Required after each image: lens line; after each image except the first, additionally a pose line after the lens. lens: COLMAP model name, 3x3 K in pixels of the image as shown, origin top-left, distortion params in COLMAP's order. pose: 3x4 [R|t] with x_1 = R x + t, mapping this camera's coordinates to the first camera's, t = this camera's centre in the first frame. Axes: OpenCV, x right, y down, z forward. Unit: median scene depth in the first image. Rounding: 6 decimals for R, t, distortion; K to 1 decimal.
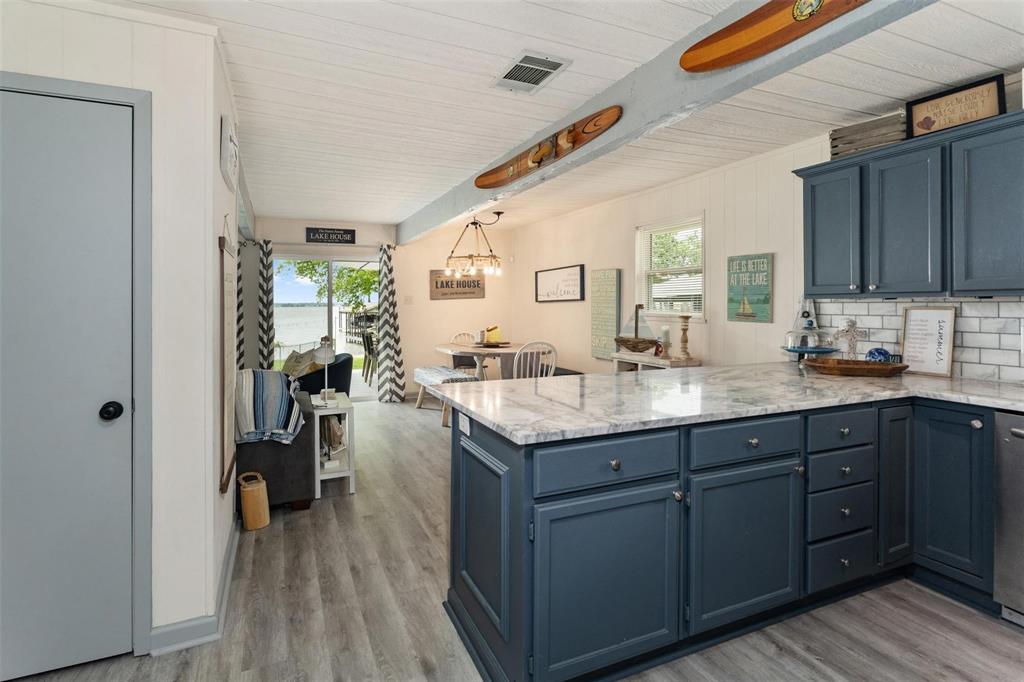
lens RADIAL K [[515.2, 0, 511.6], [0, 515.2, 306.0], [0, 0, 1]] dist [0.002050, 0.000079]
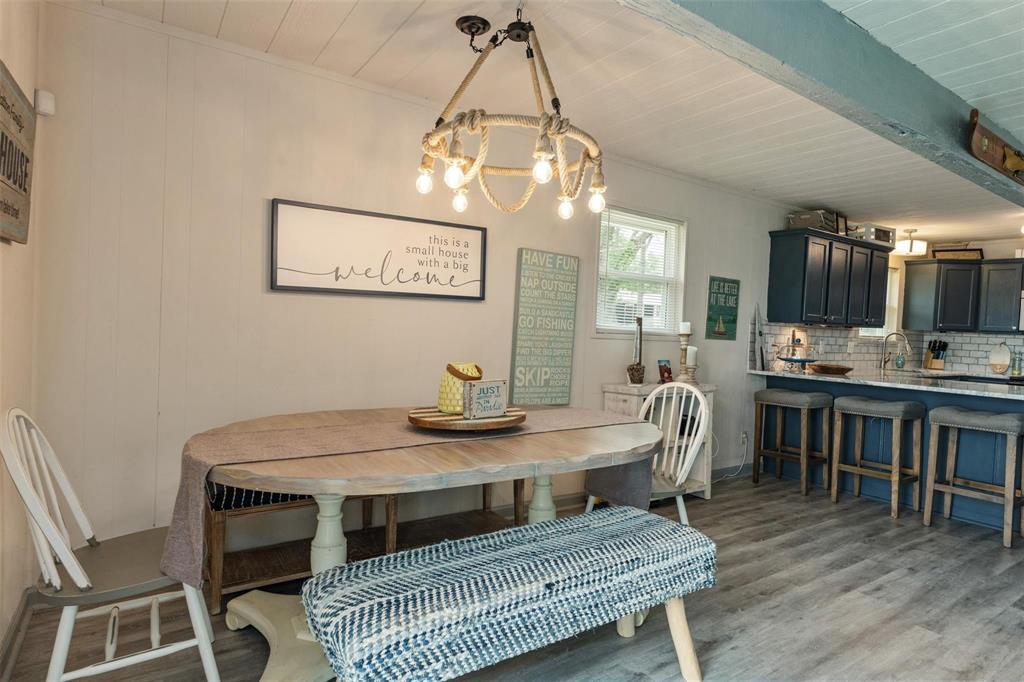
lens RADIAL K [[558.0, 0, 512.0], [0, 558.0, 341.0], [0, 0, 1]] dist [-0.001326, 0.001337]
pose [[-0.166079, -0.027643, 0.985725, -0.598987], [-0.036963, 0.999079, 0.021790, 0.023346], [-0.985420, -0.032817, -0.166947, 1.566262]]
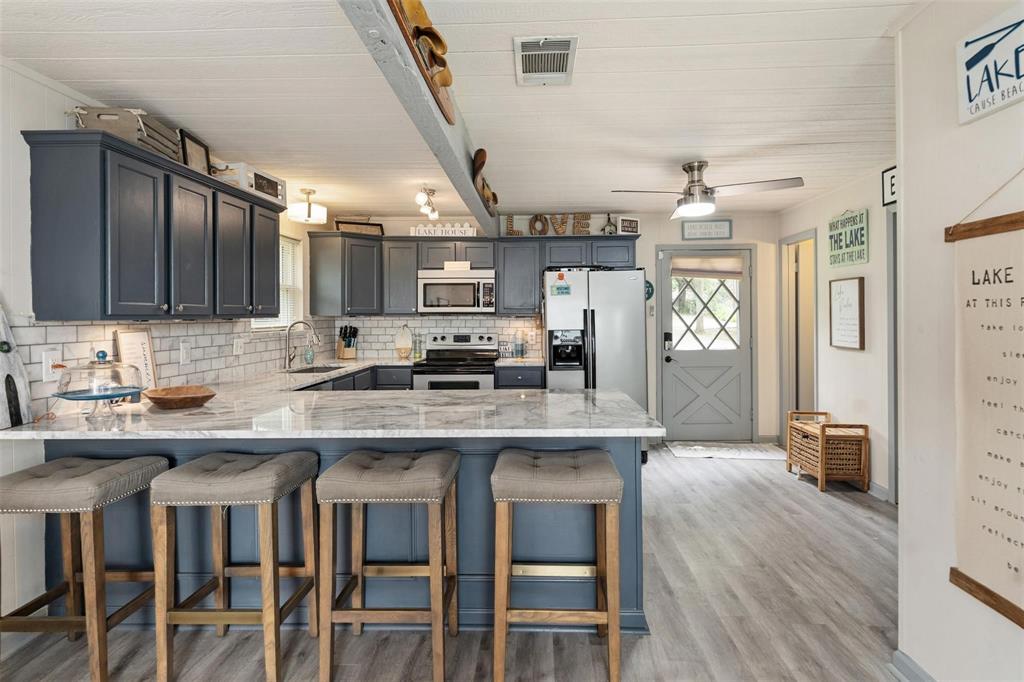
lens RADIAL K [[524.9, 0, 519.9], [0, 524.9, 317.2], [0, 0, 1]] dist [-0.001212, 0.000030]
pose [[-0.895960, 0.010790, 0.444003, -0.195159], [0.014174, 0.999890, 0.004303, -0.010417], [-0.443908, 0.010149, -0.896015, 1.083543]]
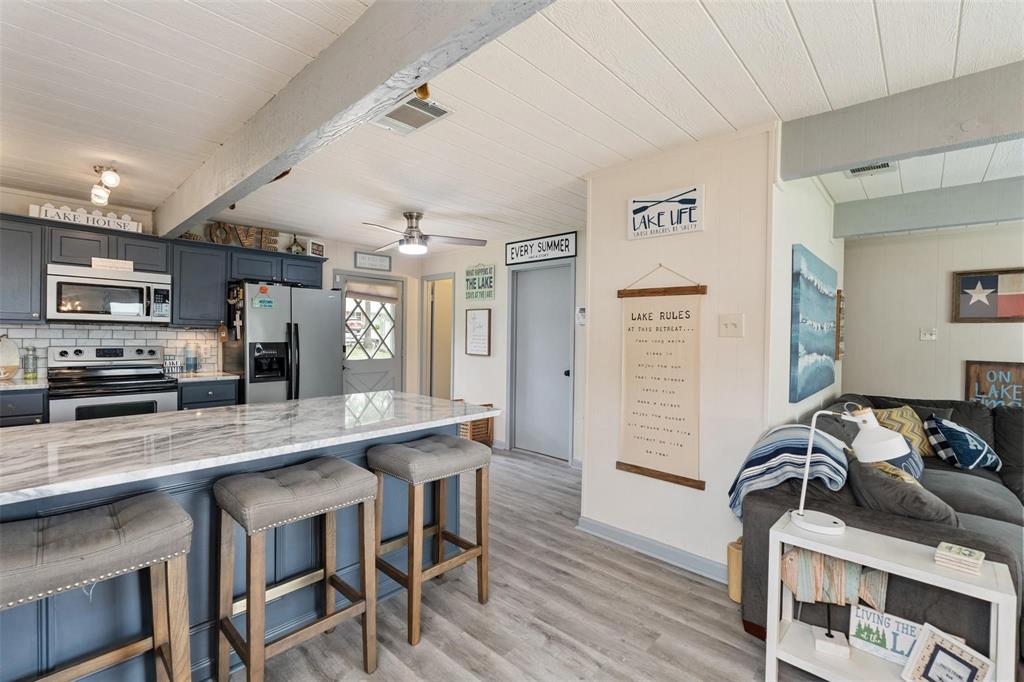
lens RADIAL K [[448.4, 0, 512.0], [0, 448.4, 341.0], [0, 0, 1]] dist [-0.005622, -0.000276]
pose [[-0.923928, -0.003438, -0.382551, 0.107963], [-0.013035, 0.999662, 0.022497, -0.009104], [0.382344, 0.025772, -0.923660, 1.145350]]
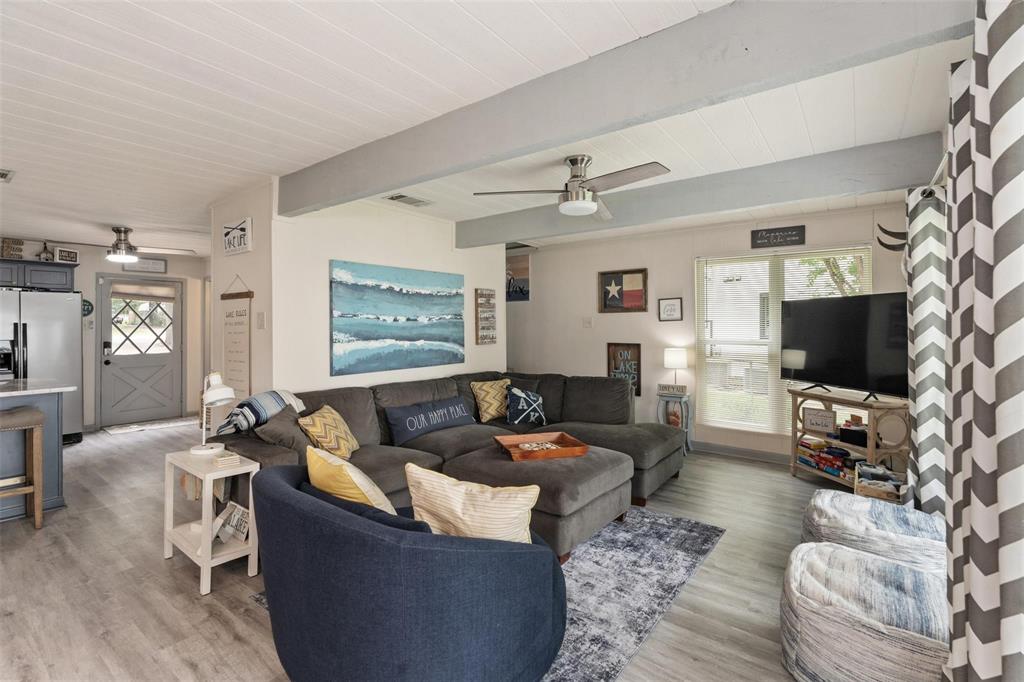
lens RADIAL K [[460.4, 0, 501.1], [0, 460.4, 321.7], [0, 0, 1]] dist [-0.002820, -0.000534]
pose [[-0.885622, 0.002672, -0.464400, -0.384254], [0.005542, 0.999973, -0.004817, -0.011160], [0.464375, -0.006840, -0.885612, 1.652976]]
